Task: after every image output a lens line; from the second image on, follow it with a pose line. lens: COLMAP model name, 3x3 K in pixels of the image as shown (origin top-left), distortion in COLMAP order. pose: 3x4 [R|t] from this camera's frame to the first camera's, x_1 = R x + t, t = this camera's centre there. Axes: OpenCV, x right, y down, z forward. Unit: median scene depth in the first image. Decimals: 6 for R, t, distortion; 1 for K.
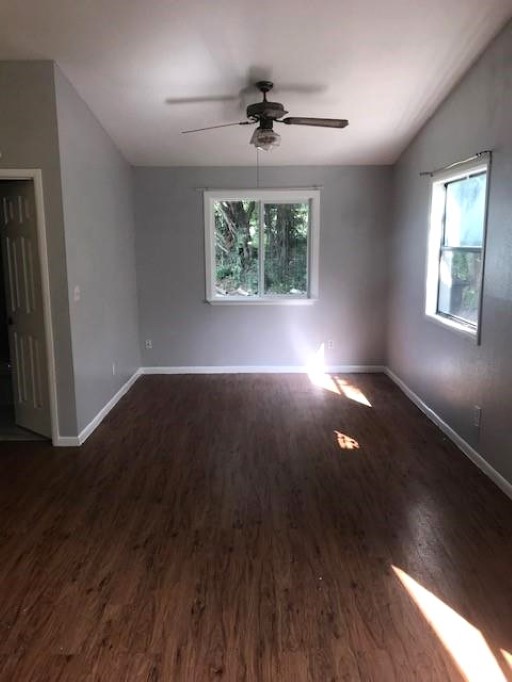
lens RADIAL K [[571.5, 0, 255.8], [0, 571.5, 341.4], [0, 0, 1]] dist [0.021341, 0.017459]
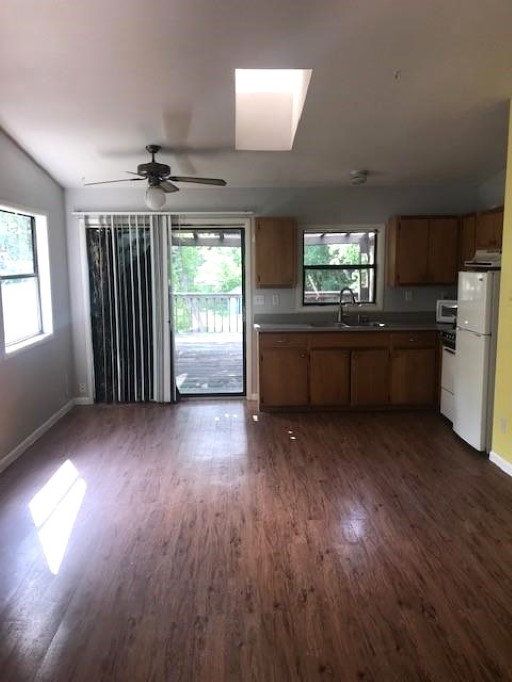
lens RADIAL K [[571.5, 0, 255.6], [0, 571.5, 339.1], [0, 0, 1]] dist [0.021341, 0.017459]
pose [[-0.999371, 0.021359, -0.028292, -0.109023], [0.011710, 0.952210, 0.305220, -0.351127], [0.033459, 0.304696, -0.951862, 1.946537]]
